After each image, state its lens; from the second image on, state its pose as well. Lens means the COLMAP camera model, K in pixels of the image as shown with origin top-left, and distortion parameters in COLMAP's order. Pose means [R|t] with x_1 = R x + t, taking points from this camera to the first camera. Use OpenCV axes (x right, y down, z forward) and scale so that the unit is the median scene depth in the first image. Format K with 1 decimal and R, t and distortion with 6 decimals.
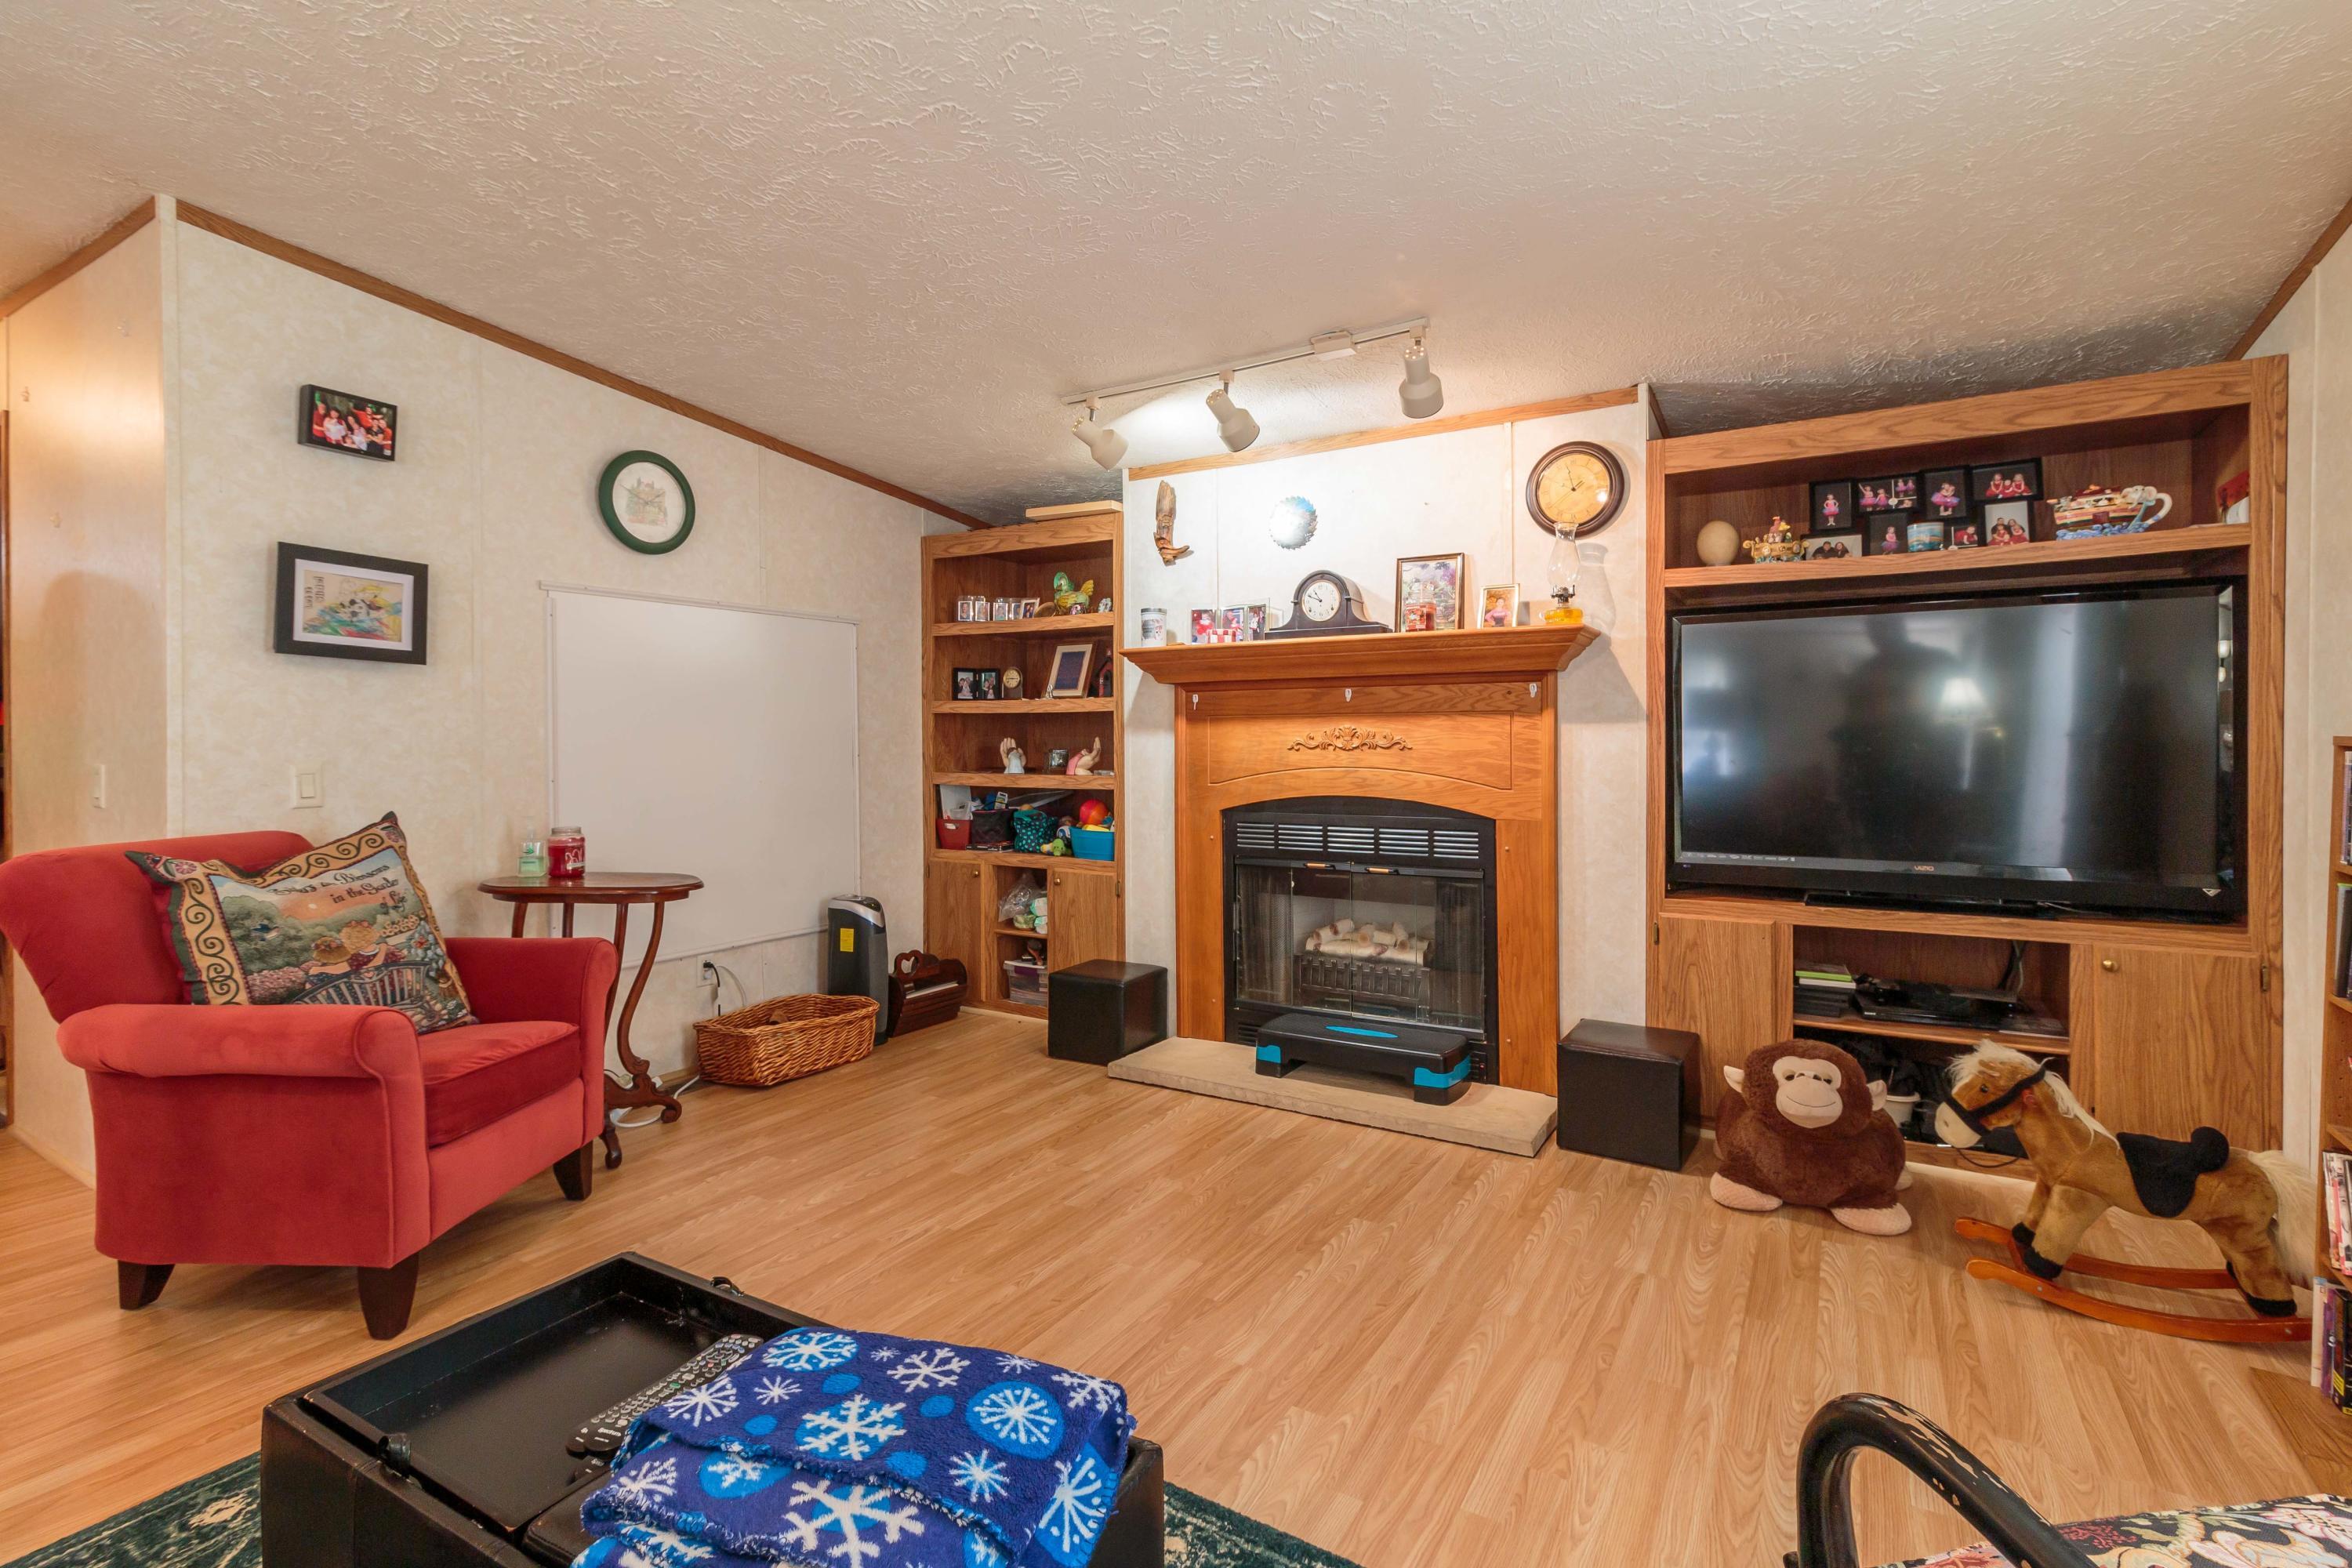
lens RADIAL K [[1086.0, 0, 1214.8], [0, 1086.0, 744.6], [0, 0, 1]] dist [0.003988, 0.000288]
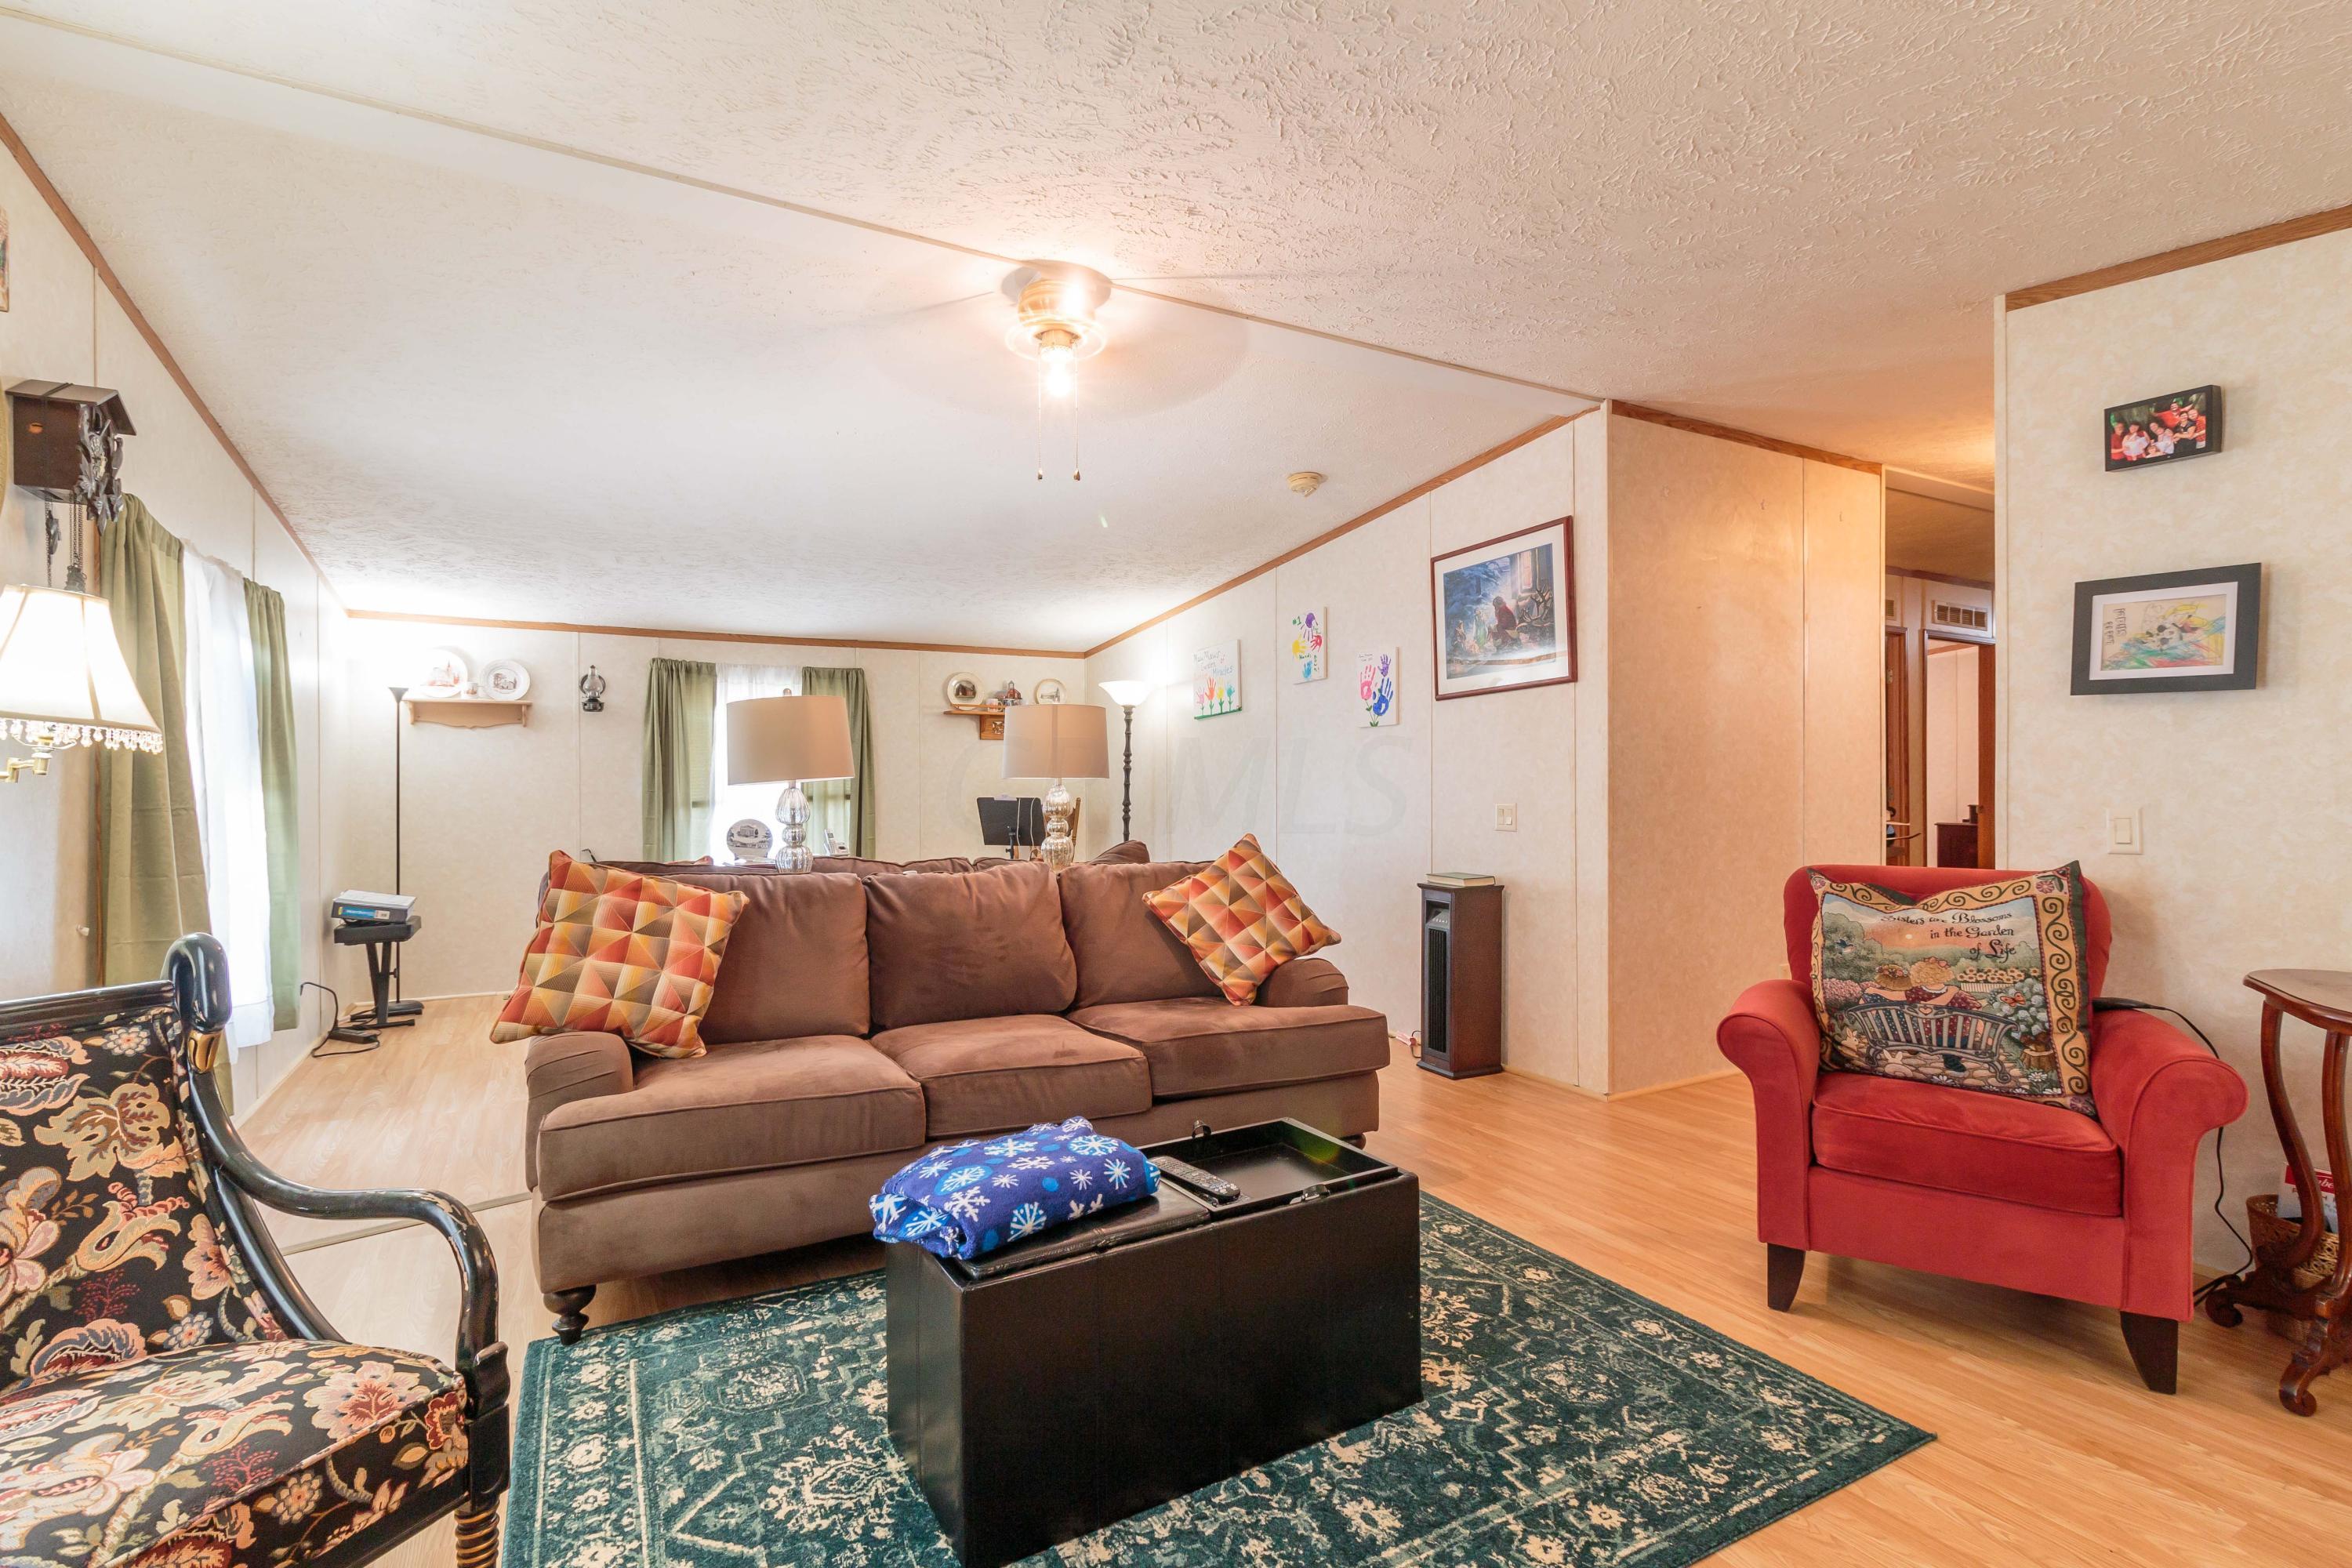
lens RADIAL K [[1099.4, 0, 1163.6], [0, 1099.4, 777.2], [0, 0, 1]] dist [0.009062, 0.000420]
pose [[-0.504533, -0.001982, -0.863390, 0.374726], [0.000454, 0.999997, -0.002561, -0.005826], [0.863392, -0.001684, -0.504530, 0.690359]]
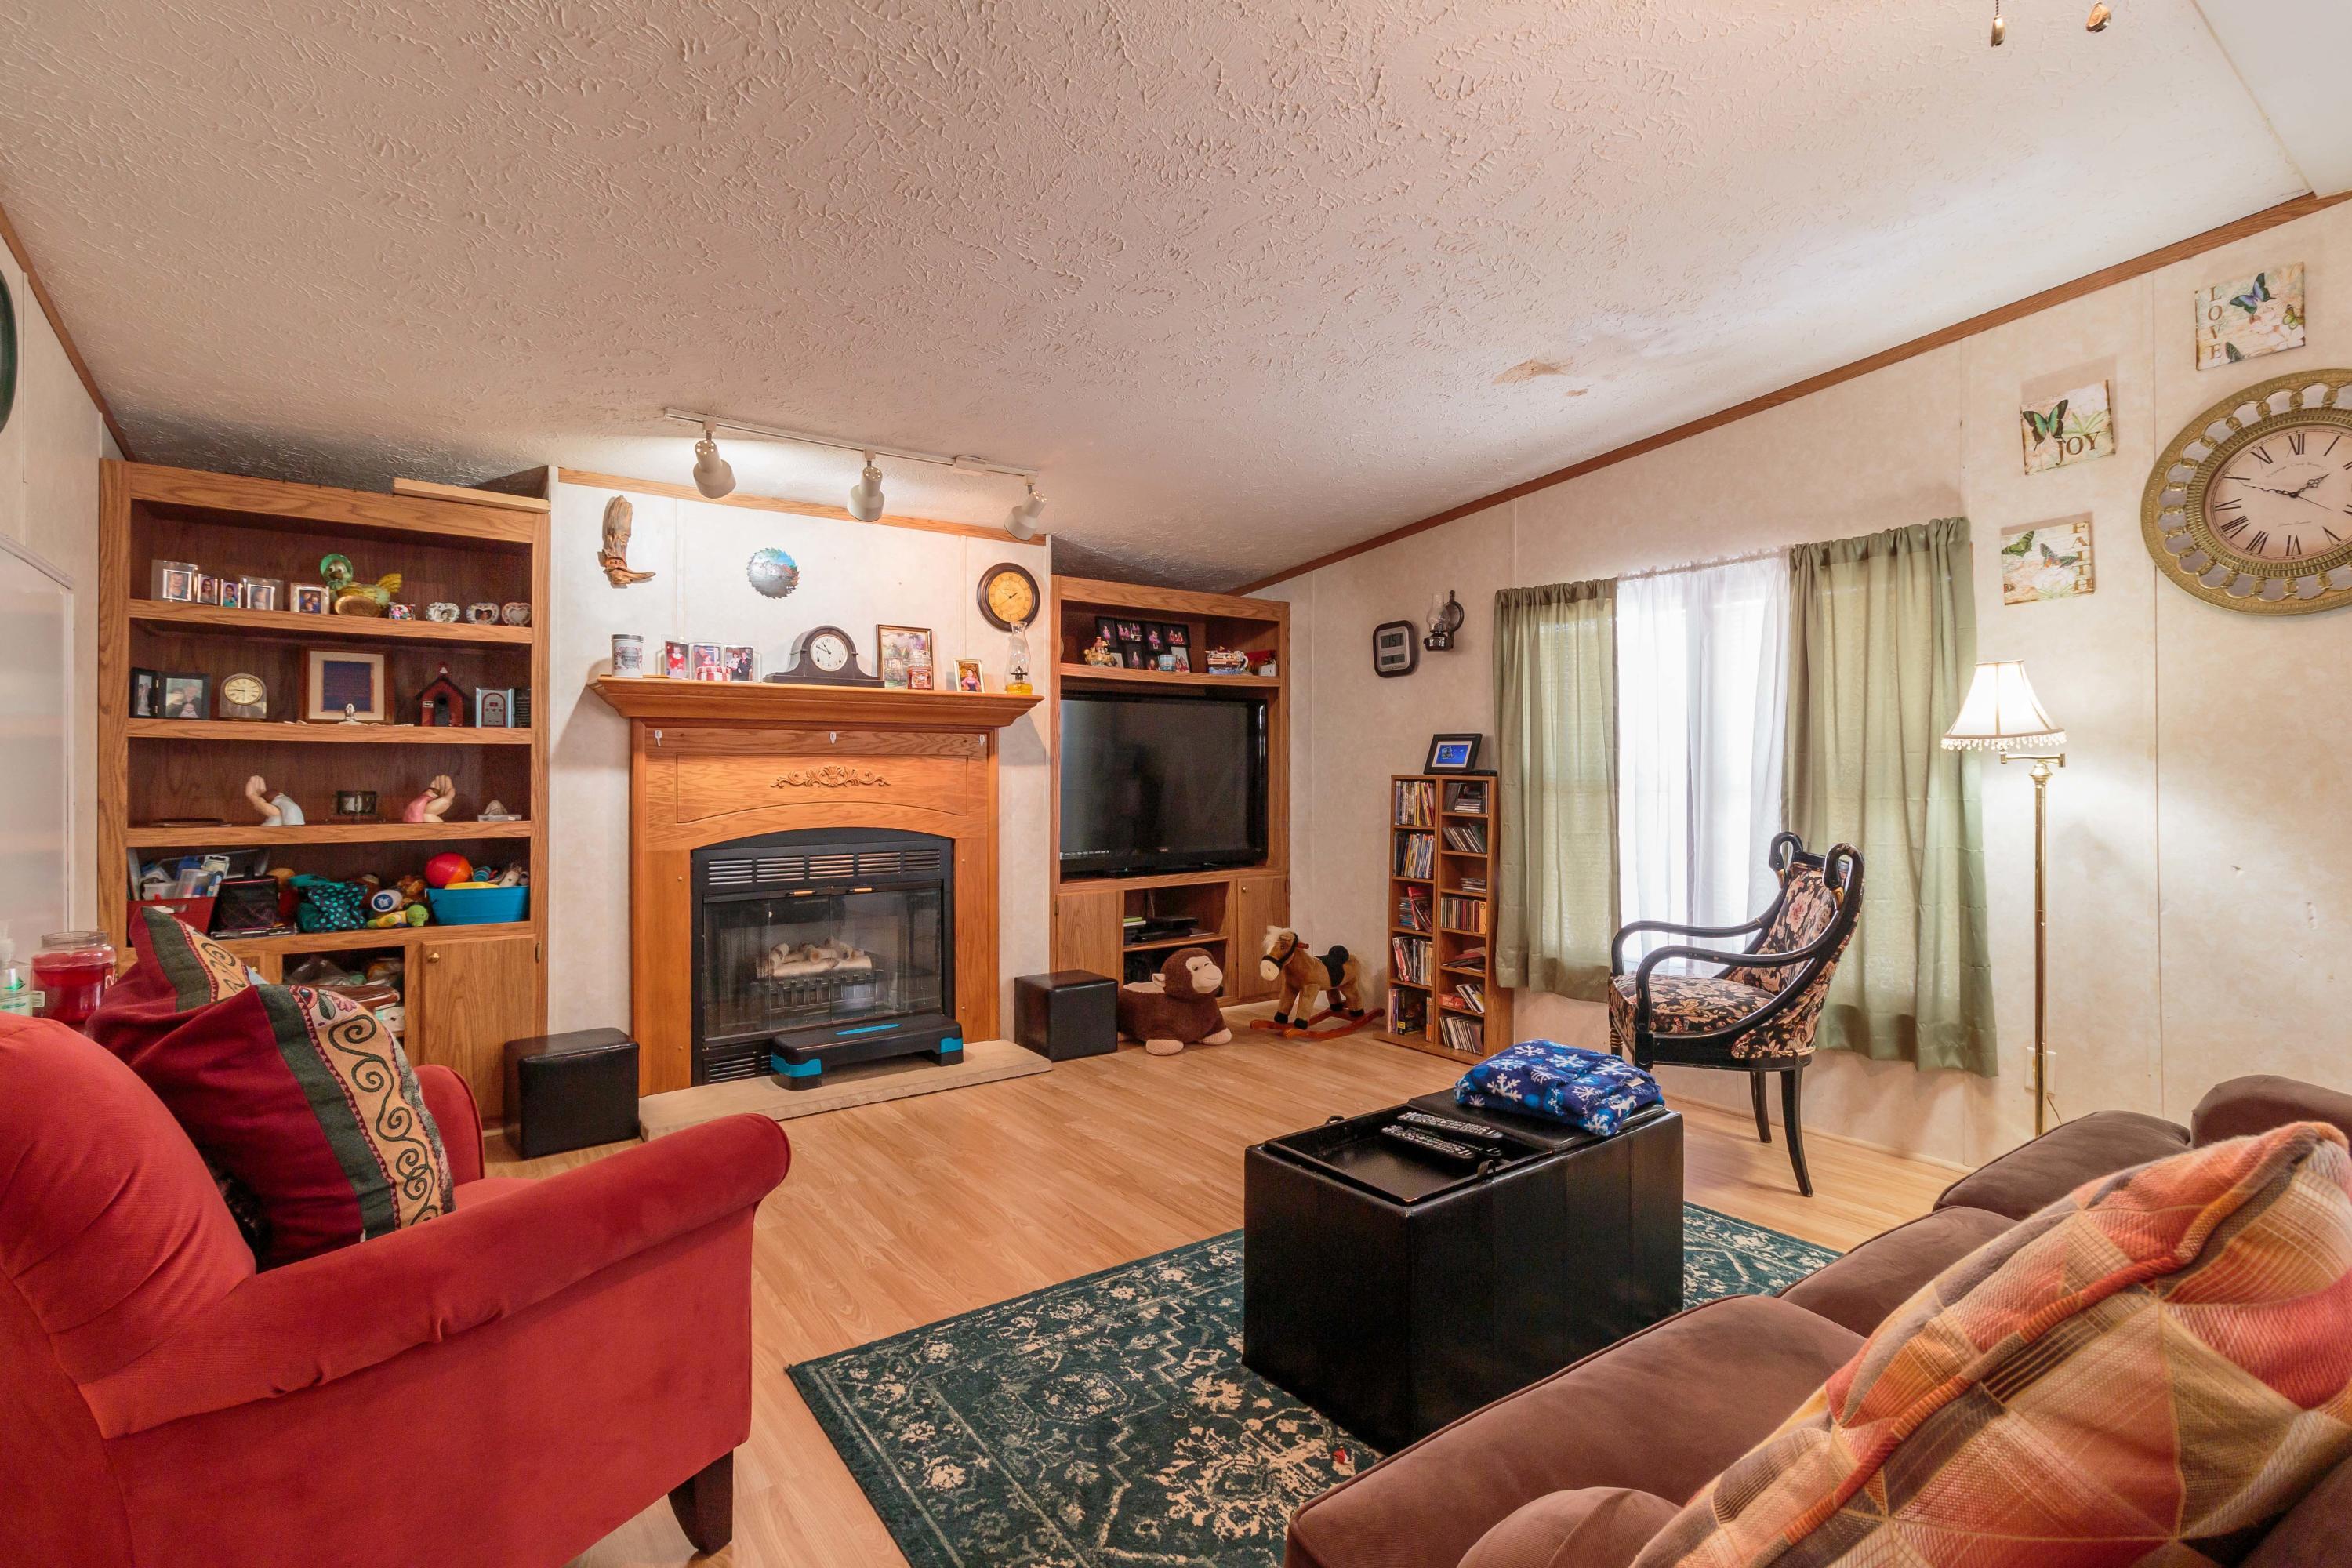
lens RADIAL K [[1099.4, 0, 1163.6], [0, 1099.4, 777.2], [0, 0, 1]] dist [0.009062, 0.000420]
pose [[0.407448, 0.000095, 0.913228, -0.904588], [0.005685, 0.999980, -0.002640, 0.000113], [-0.913211, 0.006268, 0.407439, 0.258767]]
